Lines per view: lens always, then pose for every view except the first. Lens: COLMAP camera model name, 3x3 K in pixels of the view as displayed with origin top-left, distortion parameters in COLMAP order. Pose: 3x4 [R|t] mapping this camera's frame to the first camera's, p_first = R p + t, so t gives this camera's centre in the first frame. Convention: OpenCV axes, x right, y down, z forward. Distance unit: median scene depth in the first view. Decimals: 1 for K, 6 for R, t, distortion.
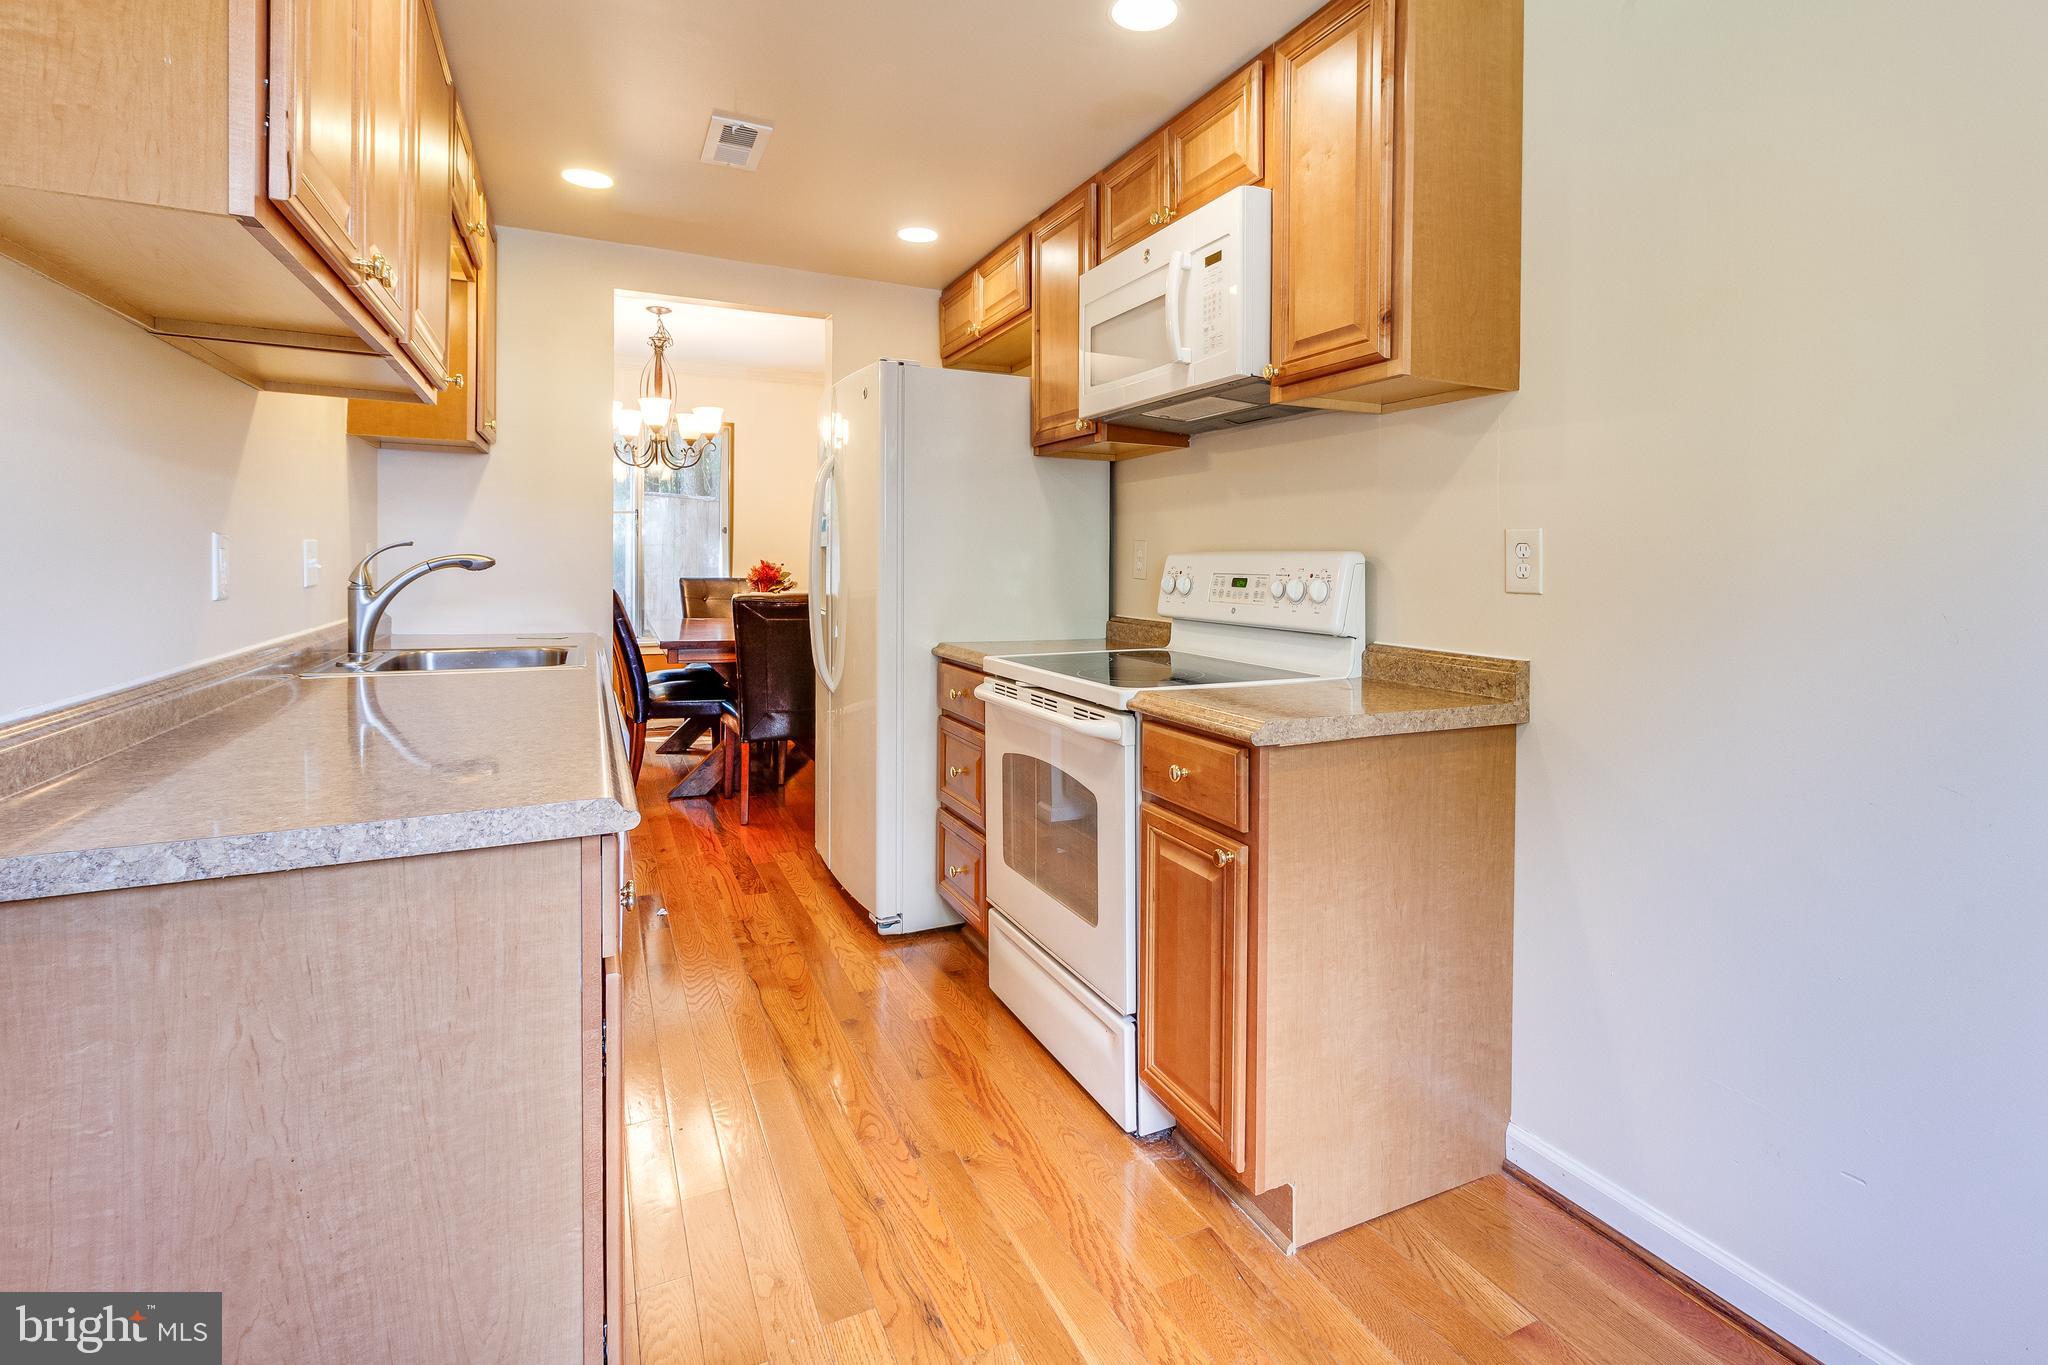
lens RADIAL K [[978.1, 0, 1075.5], [0, 978.1, 572.4], [0, 0, 1]] dist [0.003198, 0.000707]
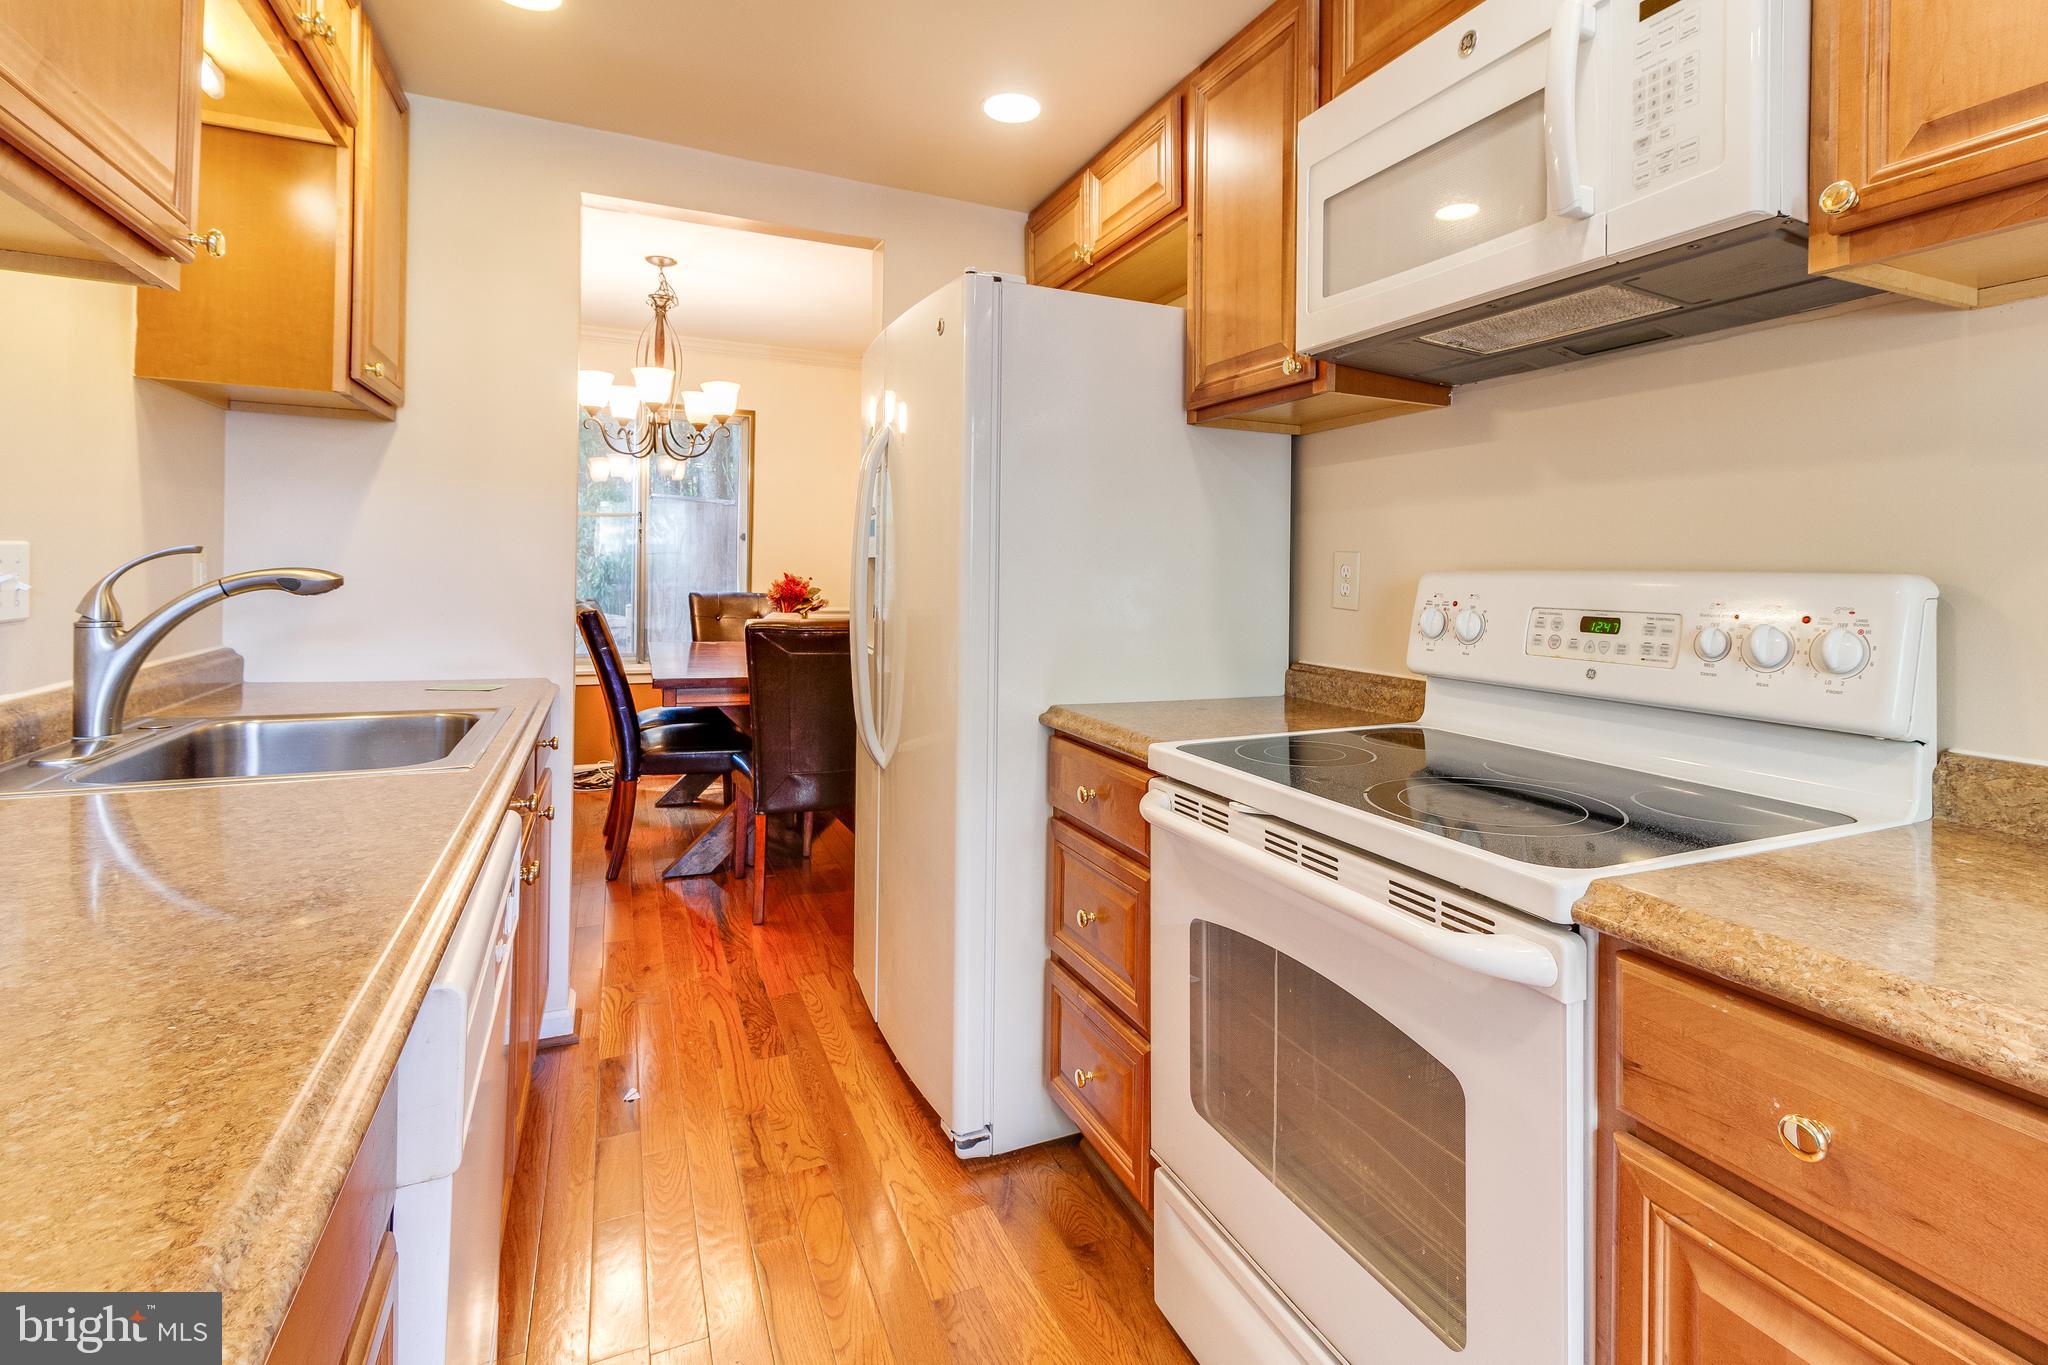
lens RADIAL K [[978.1, 0, 1075.5], [0, 978.1, 572.4], [0, 0, 1]] dist [0.003198, 0.000707]
pose [[0.999694, 0.006429, -0.023875, -0.115502], [-0.006701, 0.999914, -0.011301, -0.010926], [0.023801, 0.011458, 0.999651, 0.369864]]
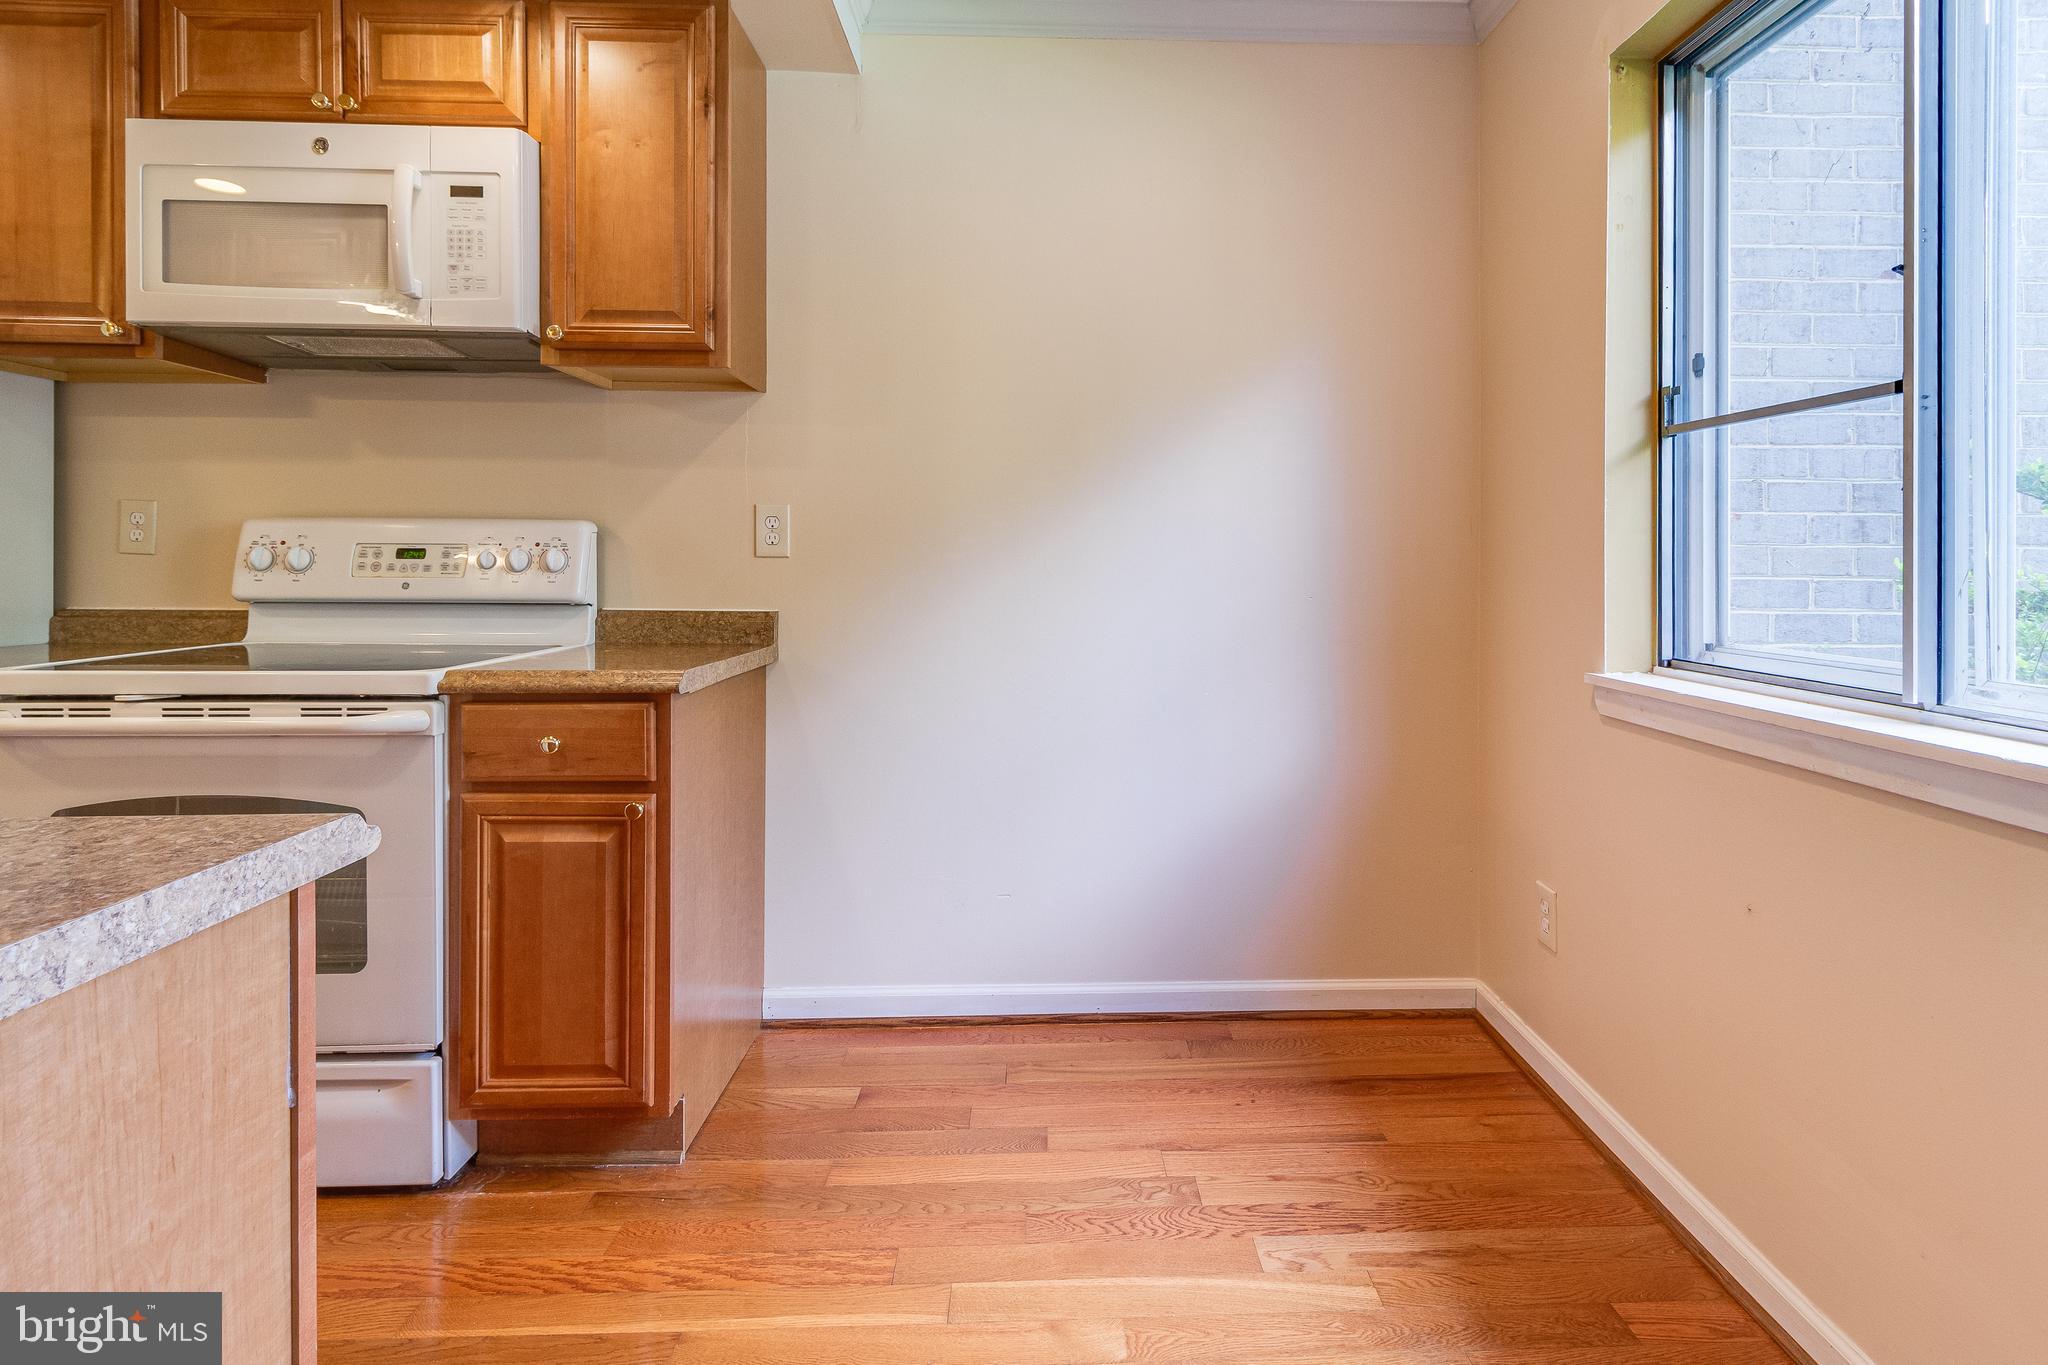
lens RADIAL K [[1006.3, 0, 1084.0], [0, 1006.3, 561.5], [0, 0, 1]] dist [0.002722, 0.000464]
pose [[0.414588, -0.006088, 0.909989, -0.358453], [0.007423, 0.999967, 0.003307, 0.016917], [-0.909979, 0.005384, 0.414619, 0.073977]]
